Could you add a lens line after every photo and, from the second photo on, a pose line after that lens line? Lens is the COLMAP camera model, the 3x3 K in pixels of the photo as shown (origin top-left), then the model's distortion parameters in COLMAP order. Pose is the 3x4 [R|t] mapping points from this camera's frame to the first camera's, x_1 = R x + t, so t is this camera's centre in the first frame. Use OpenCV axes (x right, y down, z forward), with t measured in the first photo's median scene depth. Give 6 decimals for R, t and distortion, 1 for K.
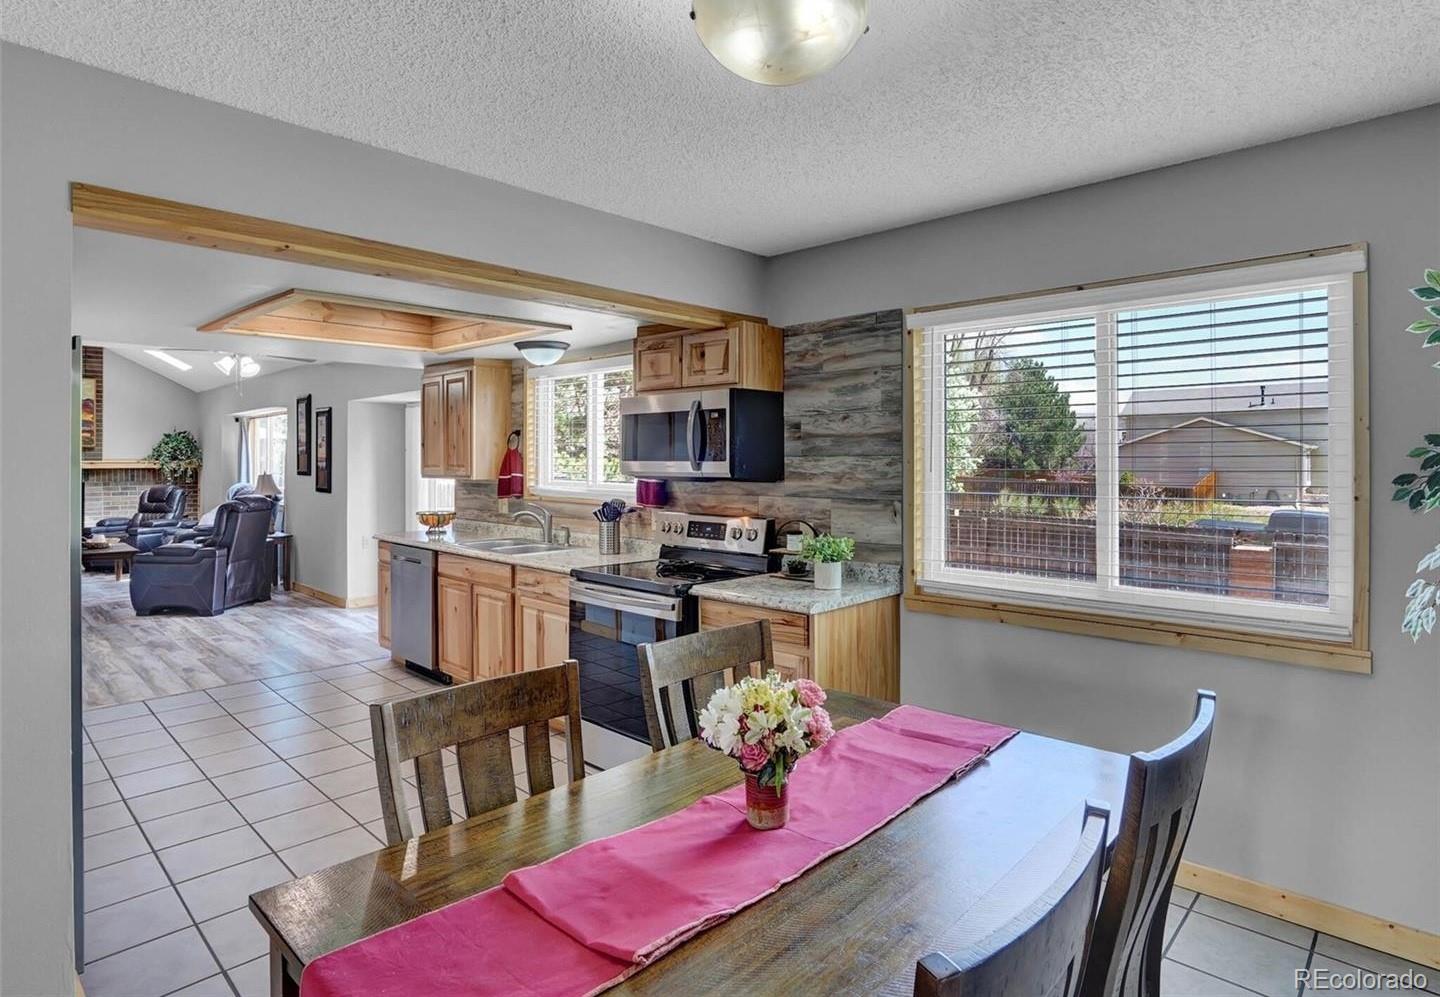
lens RADIAL K [[768.4, 0, 717.8], [0, 768.4, 458.3], [0, 0, 1]] dist [-0.025236, 0.001090]
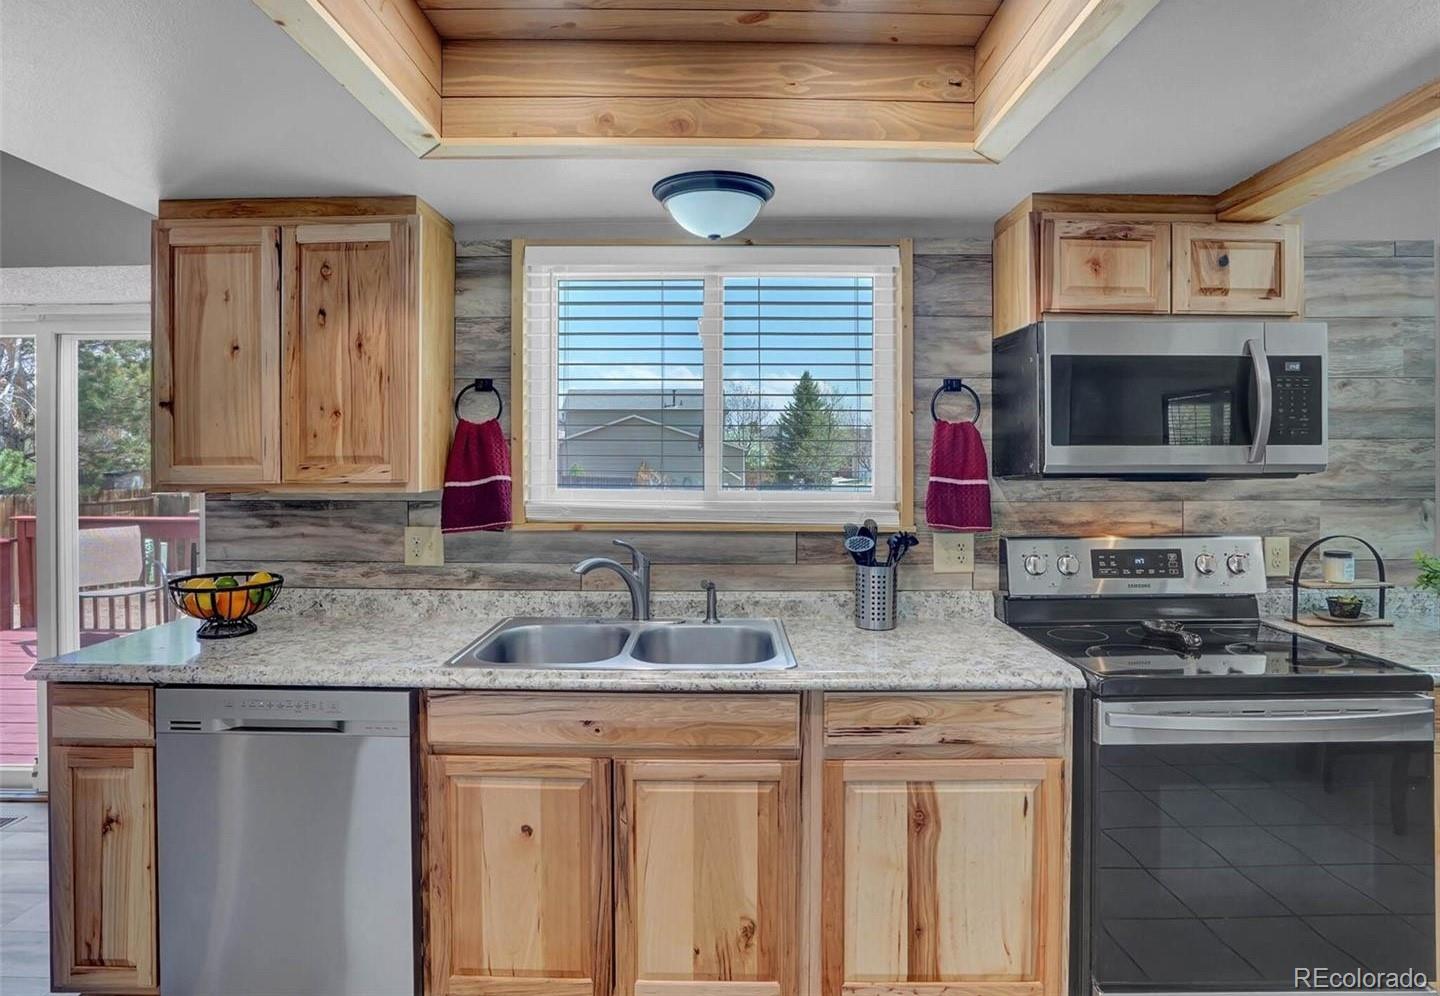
lens RADIAL K [[768.4, 0, 717.8], [0, 768.4, 457.8], [0, 0, 1]] dist [-0.025236, 0.001090]
pose [[0.725872, -0.007753, 0.687786, -0.721069], [-0.000375, 0.999932, 0.011666, 0.006500], [-0.687830, -0.008726, 0.725820, 0.886025]]
